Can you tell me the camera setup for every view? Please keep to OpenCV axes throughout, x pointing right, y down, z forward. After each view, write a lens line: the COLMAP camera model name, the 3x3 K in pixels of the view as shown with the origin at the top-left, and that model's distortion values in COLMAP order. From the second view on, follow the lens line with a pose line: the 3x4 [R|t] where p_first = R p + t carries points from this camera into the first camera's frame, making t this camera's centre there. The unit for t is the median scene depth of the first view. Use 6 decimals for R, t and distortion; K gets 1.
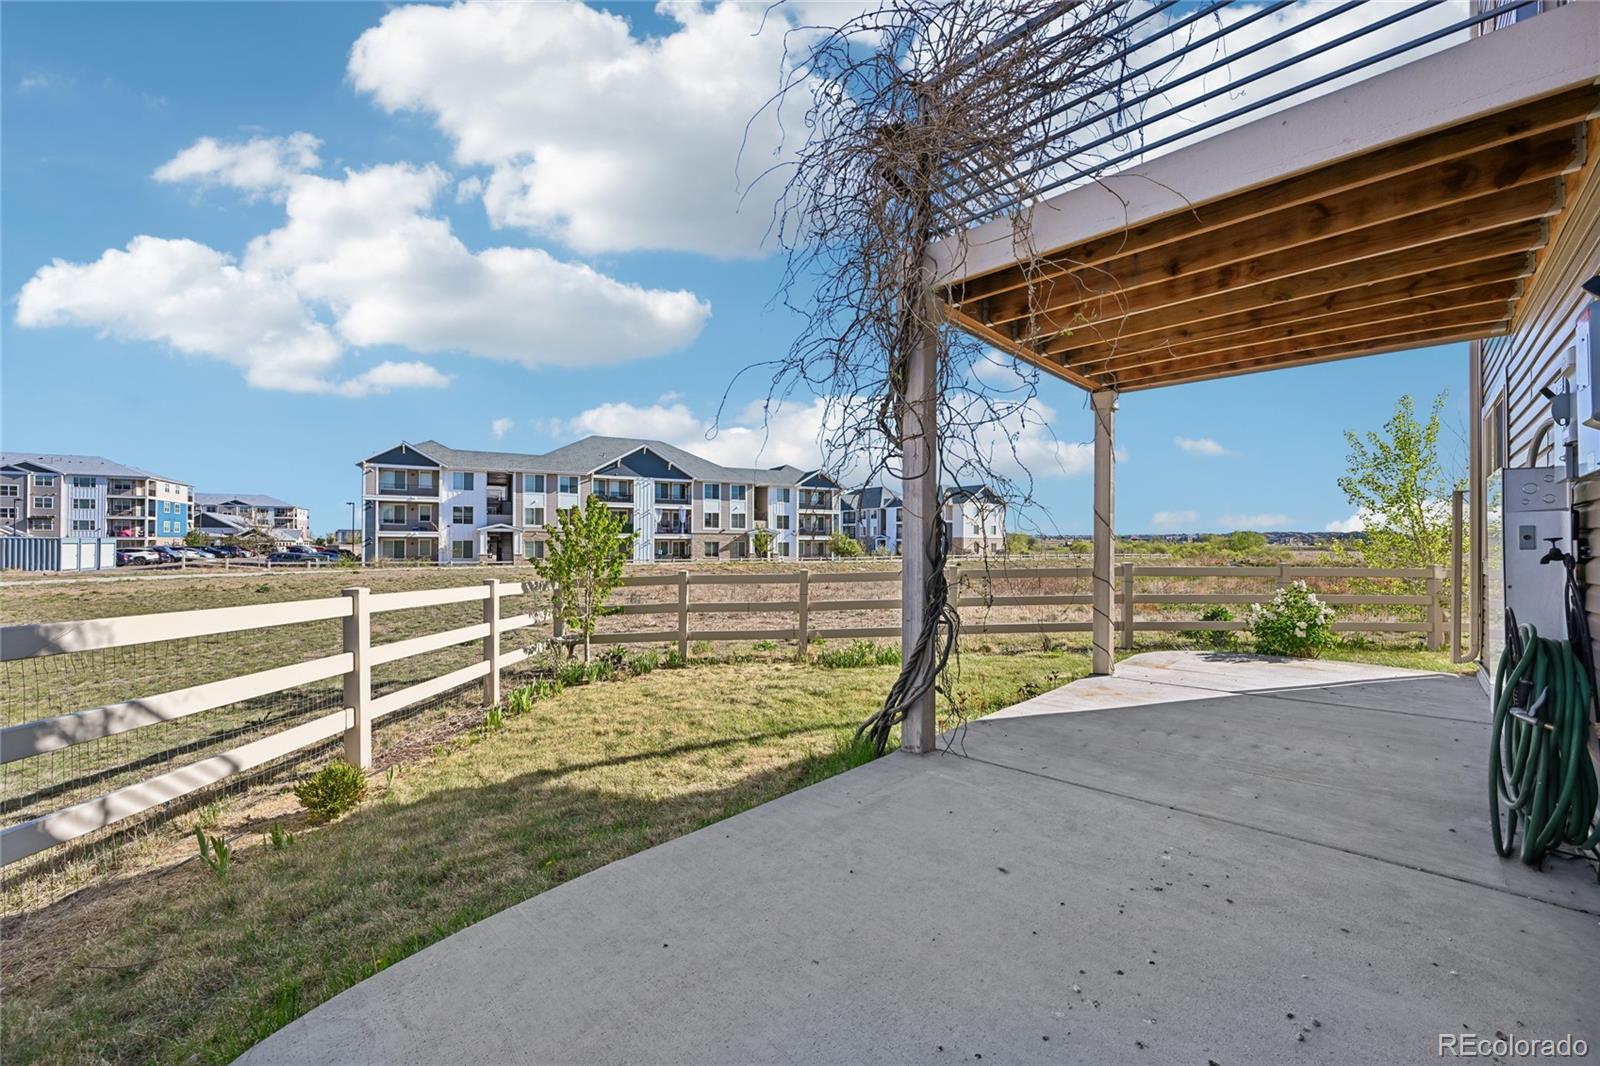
lens RADIAL K [[624.4, 0, 805.0], [0, 624.4, 540.9], [0, 0, 1]] dist [-0.002559, 0.000716]
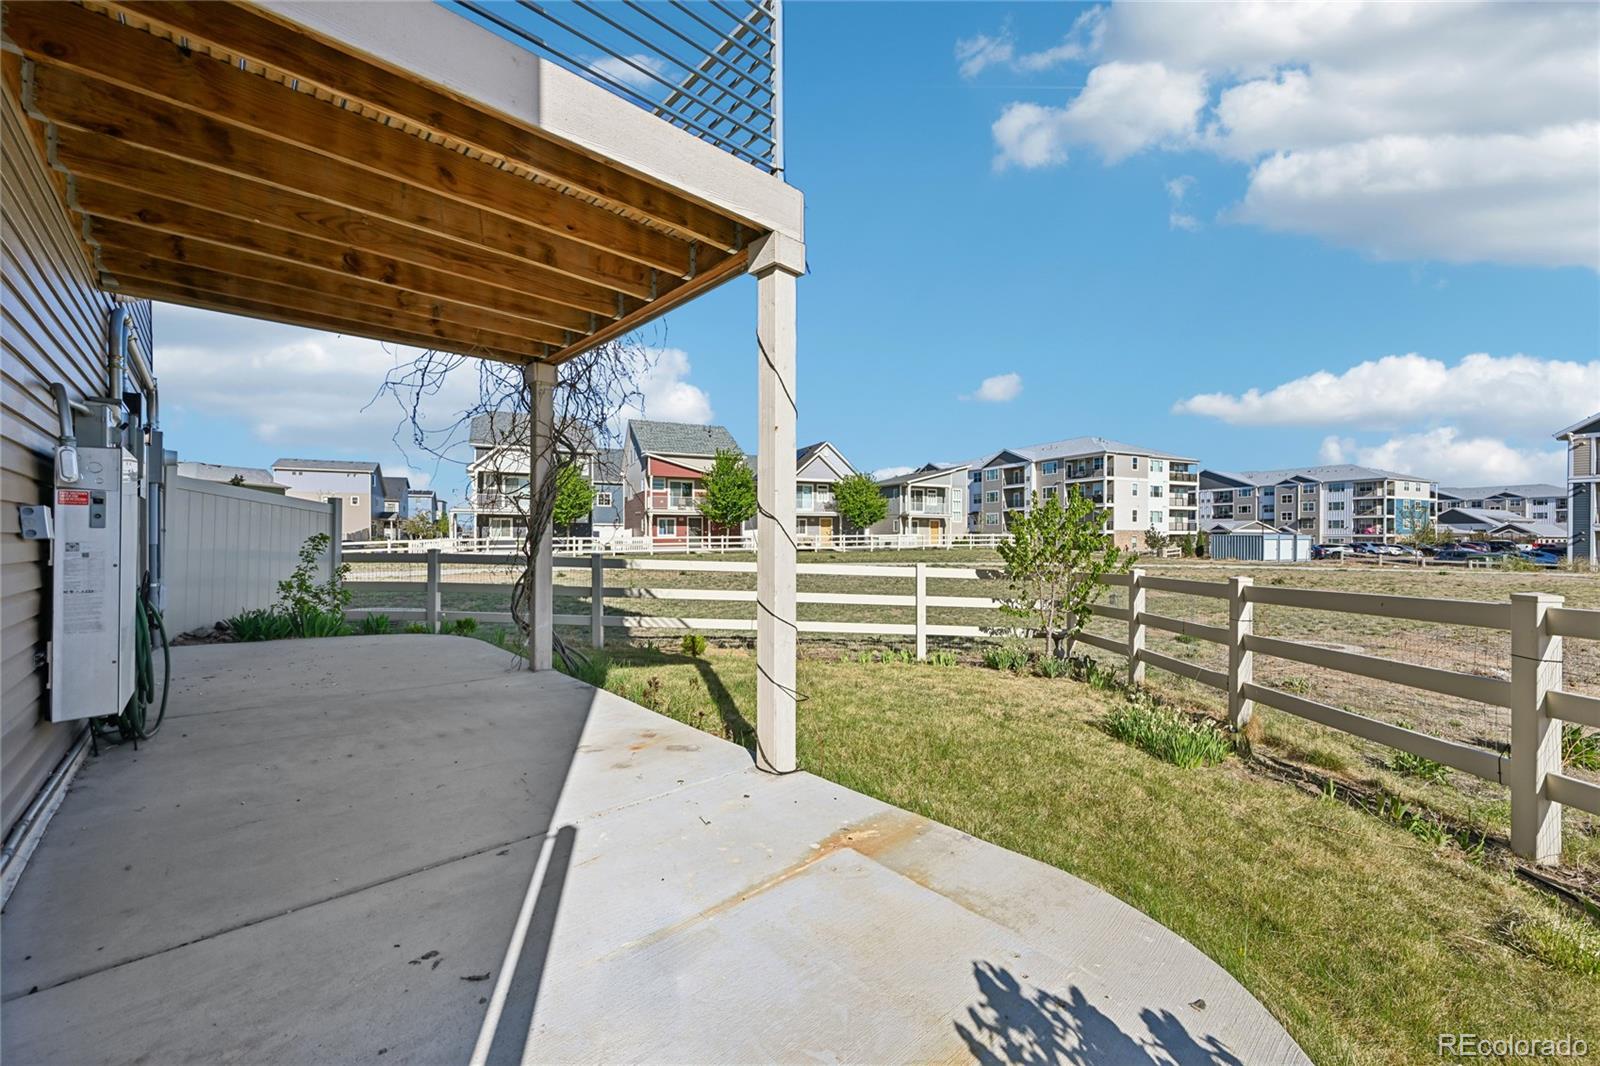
lens RADIAL K [[624.4, 0, 807.9], [0, 624.4, 543.2], [0, 0, 1]] dist [-0.002559, 0.000716]
pose [[-0.048065, 0.006930, -0.998820, 0.083033], [0.001109, 0.999976, 0.006885, 0.001258], [0.998844, -0.000777, -0.048072, 0.086473]]
